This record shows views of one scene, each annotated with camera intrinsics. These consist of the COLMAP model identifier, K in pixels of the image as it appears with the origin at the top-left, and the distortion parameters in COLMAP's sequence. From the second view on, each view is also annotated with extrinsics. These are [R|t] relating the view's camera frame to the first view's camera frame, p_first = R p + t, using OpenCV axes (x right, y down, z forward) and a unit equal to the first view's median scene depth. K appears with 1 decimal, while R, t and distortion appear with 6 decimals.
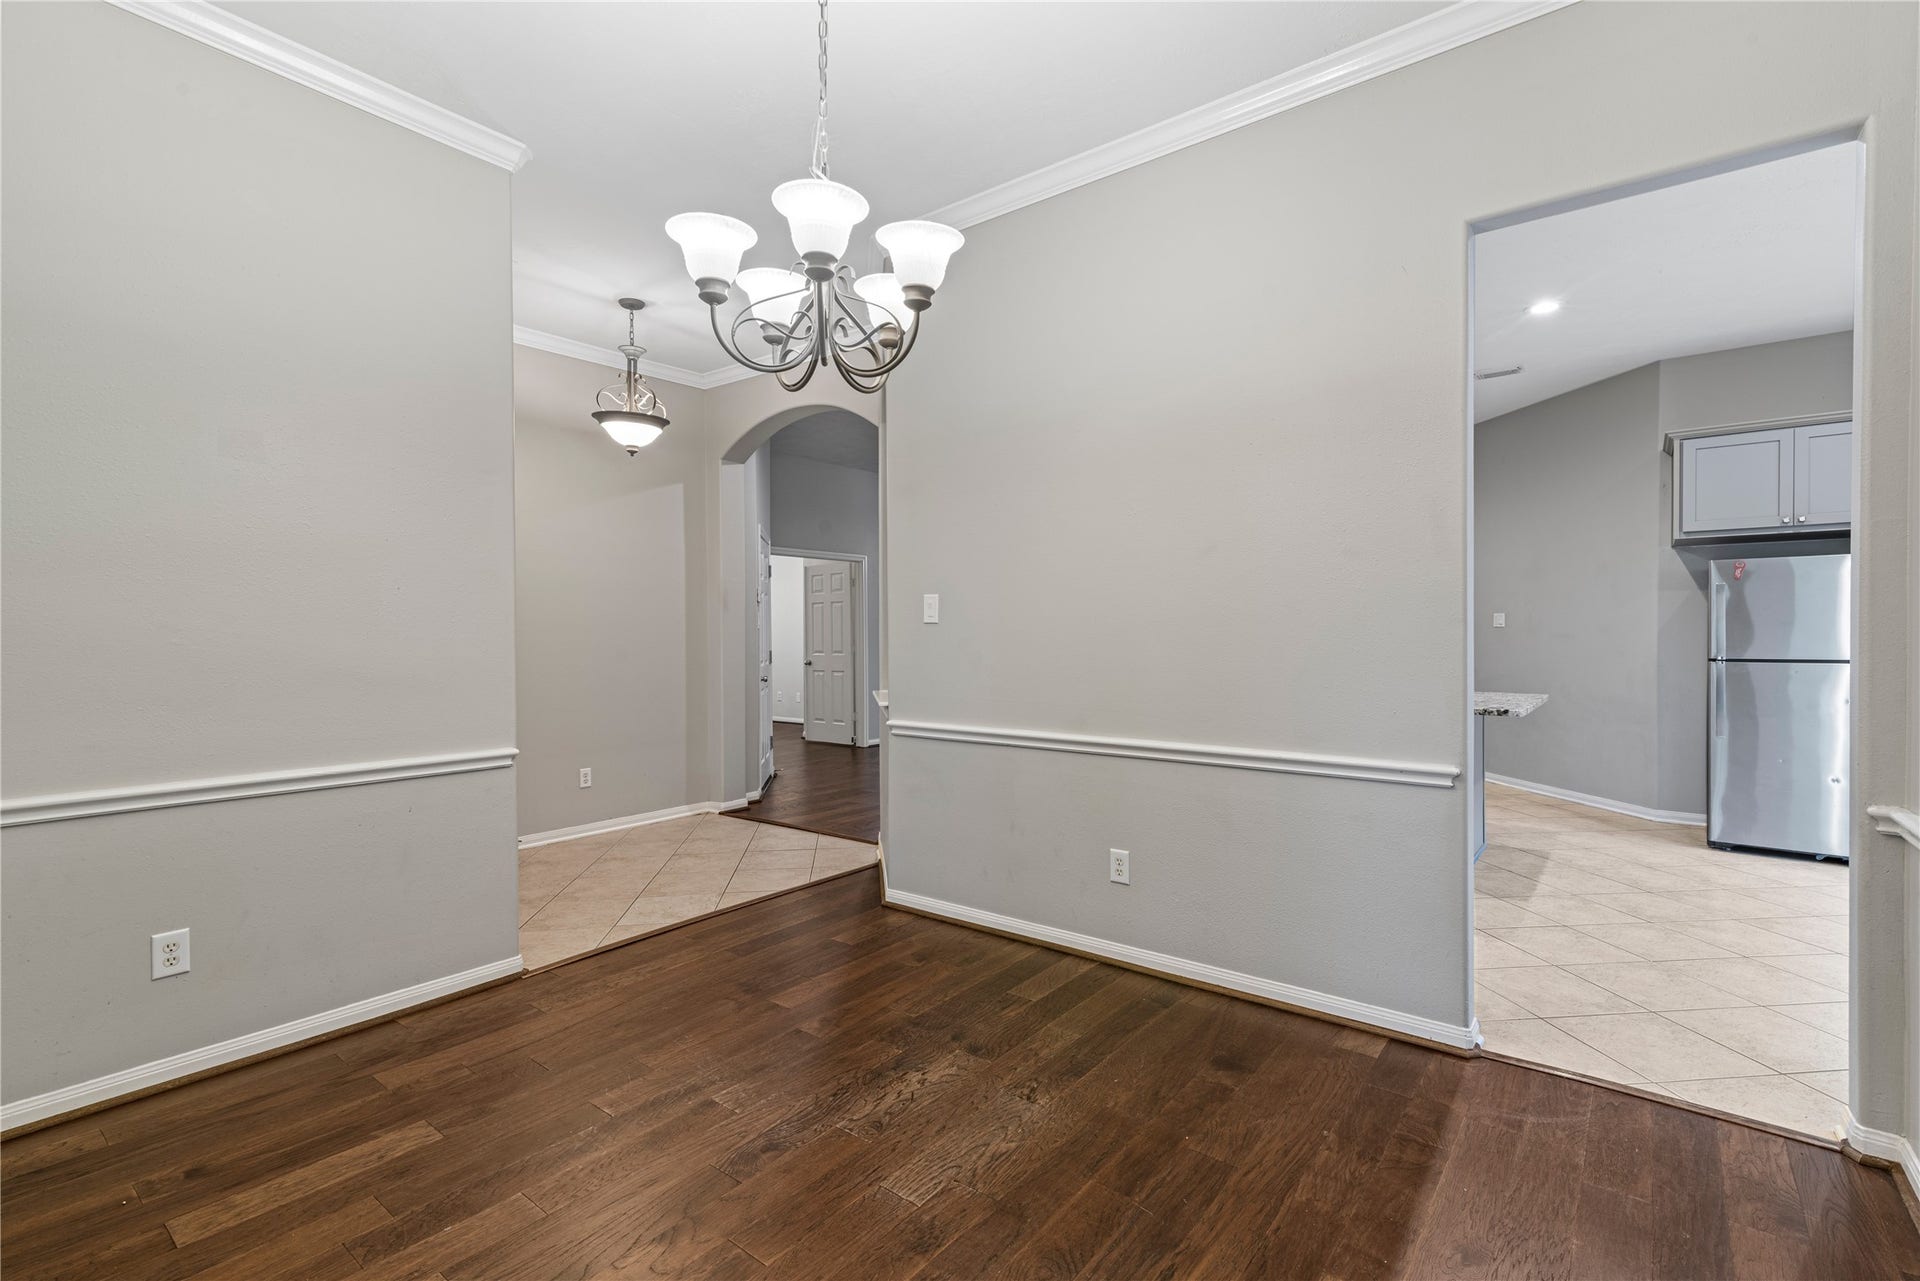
lens RADIAL K [[870.8, 0, 956.2], [0, 870.8, 636.7], [0, 0, 1]] dist [0.005274, 0.000548]
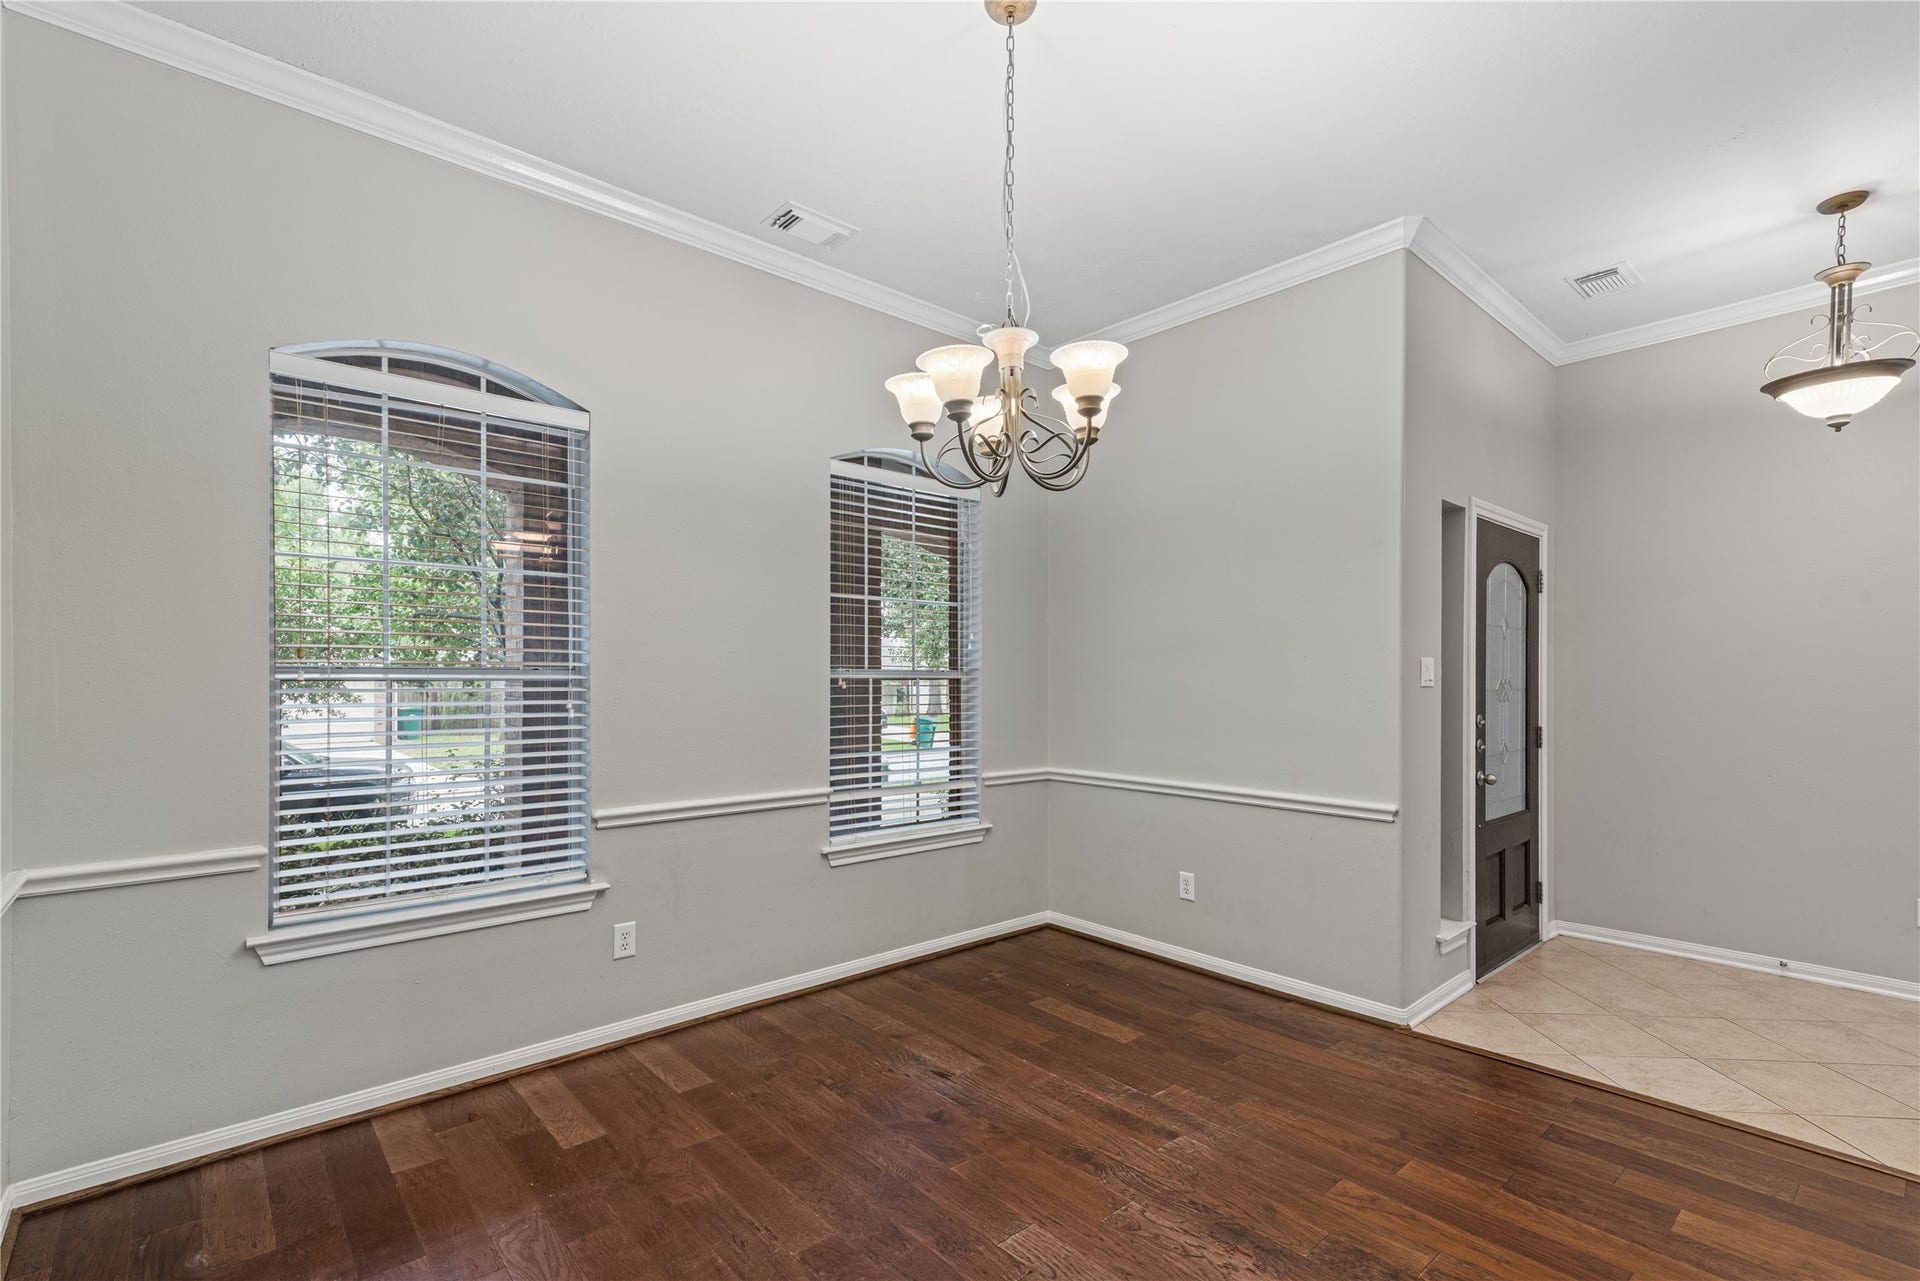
lens RADIAL K [[870.8, 0, 956.6], [0, 870.8, 659.1], [0, 0, 1]] dist [0.005274, 0.000548]
pose [[-0.179417, -0.012601, -0.983692, 0.651736], [-0.004969, 0.999917, -0.011903, -0.031936], [0.983761, 0.002752, -0.179465, 0.724425]]
